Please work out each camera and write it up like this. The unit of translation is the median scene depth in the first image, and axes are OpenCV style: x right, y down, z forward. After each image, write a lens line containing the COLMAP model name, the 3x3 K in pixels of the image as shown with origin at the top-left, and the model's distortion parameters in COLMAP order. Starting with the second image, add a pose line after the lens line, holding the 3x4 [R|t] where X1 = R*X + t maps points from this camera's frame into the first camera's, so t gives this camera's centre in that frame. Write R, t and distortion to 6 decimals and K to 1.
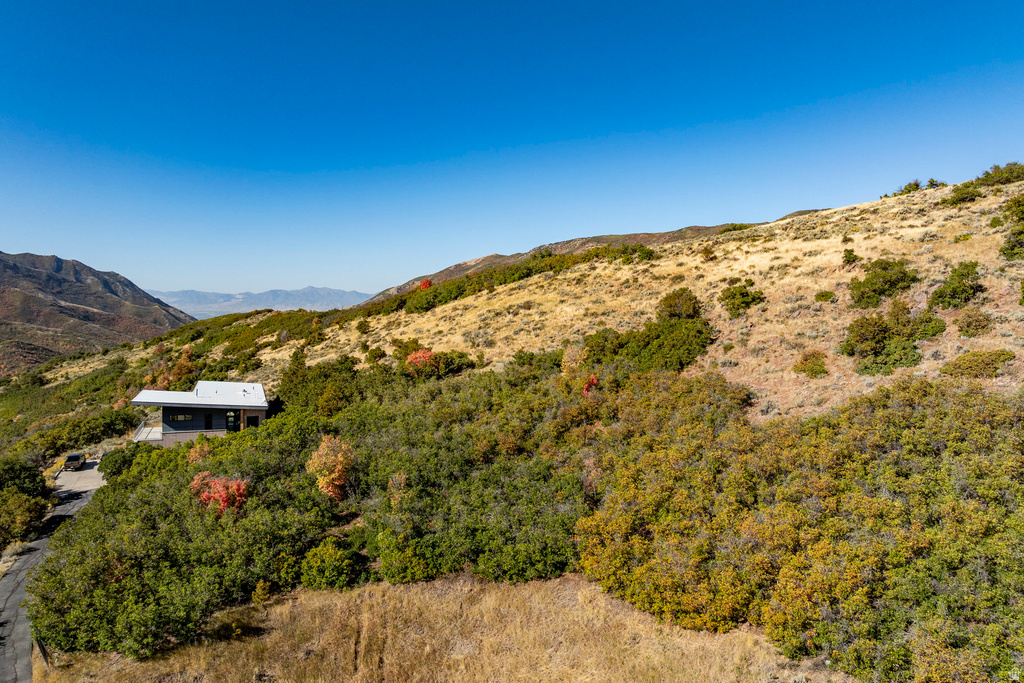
lens RADIAL K [[723.8, 0, 516.4], [0, 723.8, 297.5], [0, 0, 1]] dist [-0.043949, 0.010811]
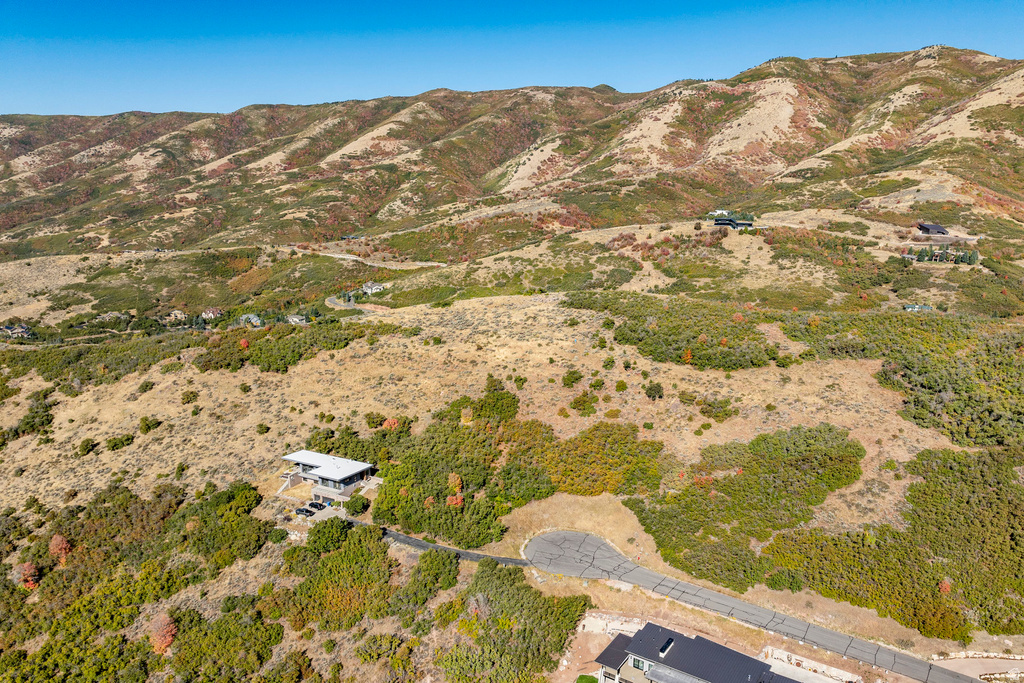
lens RADIAL K [[723.8, 0, 517.9], [0, 723.8, 376.3], [0, 0, 1]] dist [-0.043949, 0.010811]
pose [[0.739305, -0.175130, 0.650198, -1.063647], [-0.006868, 0.963576, 0.267347, -0.544609], [-0.673335, -0.202117, 0.711174, -0.662025]]
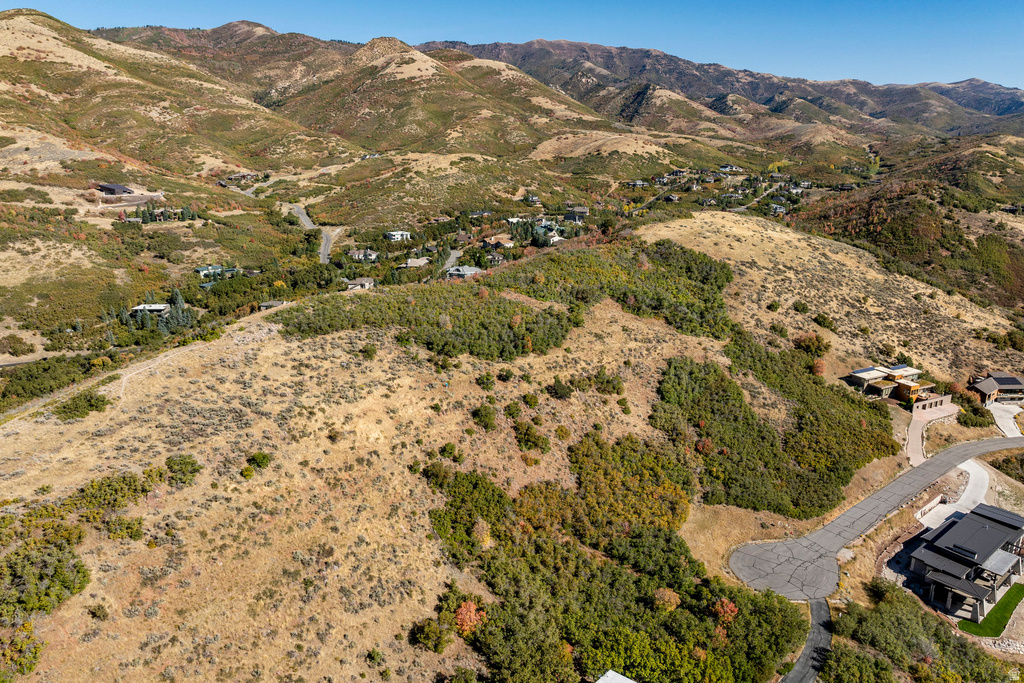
lens RADIAL K [[723.8, 0, 519.4], [0, 723.8, 333.5], [0, 0, 1]] dist [-0.043949, 0.010811]
pose [[-0.445127, -0.234422, 0.864239, -0.884088], [-0.010263, 0.966398, 0.256846, -0.533336], [-0.895409, 0.105460, -0.432576, 1.176139]]
